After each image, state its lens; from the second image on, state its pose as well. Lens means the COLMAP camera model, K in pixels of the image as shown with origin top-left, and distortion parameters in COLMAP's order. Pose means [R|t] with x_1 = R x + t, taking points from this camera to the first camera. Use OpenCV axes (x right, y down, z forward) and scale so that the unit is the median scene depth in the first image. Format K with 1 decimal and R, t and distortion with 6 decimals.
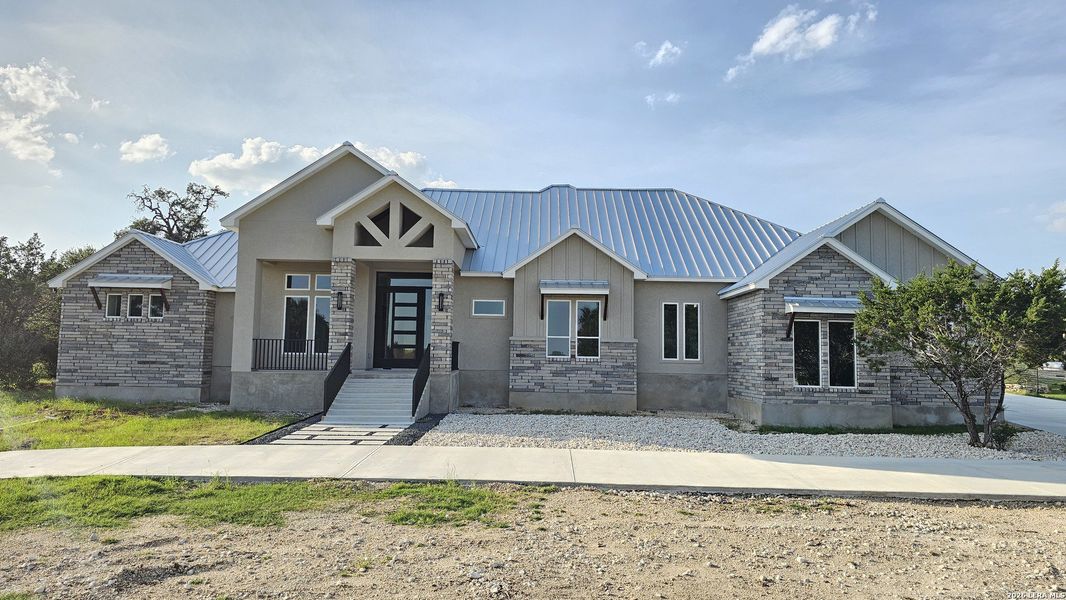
lens RADIAL K [[695.9, 0, 534.2], [0, 695.9, 297.5], [0, 0, 1]] dist [0.065753, -0.030951]
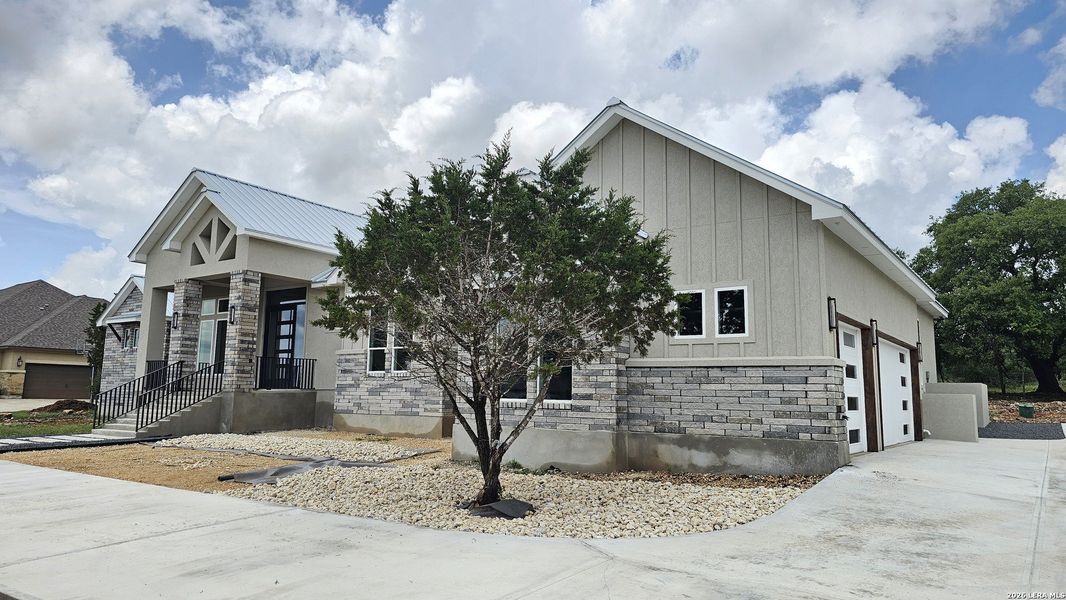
lens RADIAL K [[695.9, 0, 532.8], [0, 695.9, 296.1], [0, 0, 1]] dist [0.065753, -0.030951]
pose [[0.820753, -0.085096, -0.564909, 0.693219], [0.045355, 0.995429, -0.084051, 0.075029], [0.569479, 0.043363, 0.820861, 0.415359]]
